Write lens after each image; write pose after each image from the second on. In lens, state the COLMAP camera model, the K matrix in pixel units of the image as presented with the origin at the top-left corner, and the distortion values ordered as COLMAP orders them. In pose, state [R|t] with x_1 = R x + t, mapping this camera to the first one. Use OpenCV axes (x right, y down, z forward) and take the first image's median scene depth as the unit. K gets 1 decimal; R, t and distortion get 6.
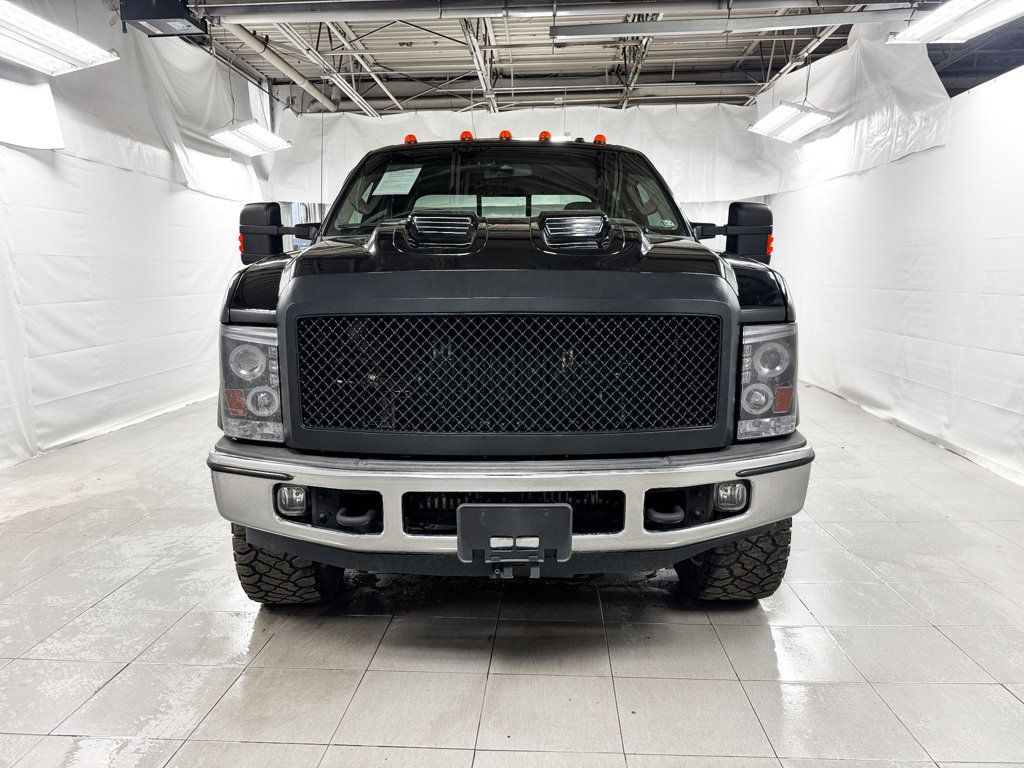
lens RADIAL K [[727.3, 0, 512.0], [0, 727.3, 384.0], [0, 0, 1]] dist [-0.001273, -0.008014]
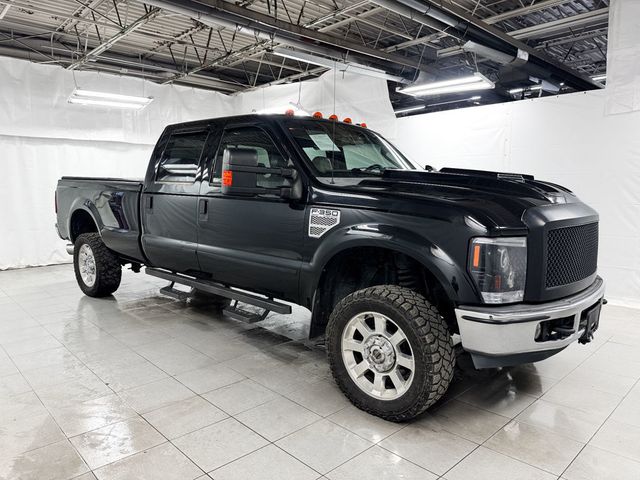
lens RADIAL K [[454.6, 0, 320.0], [0, 454.6, 240.0], [0, 0, 1]] dist [-0.001273, -0.008014]
pose [[0.683240, -0.069563, 0.726873, -0.335394], [0.096832, 0.995292, 0.004232, -0.031288], [-0.723745, 0.067493, 0.686759, 0.143248]]
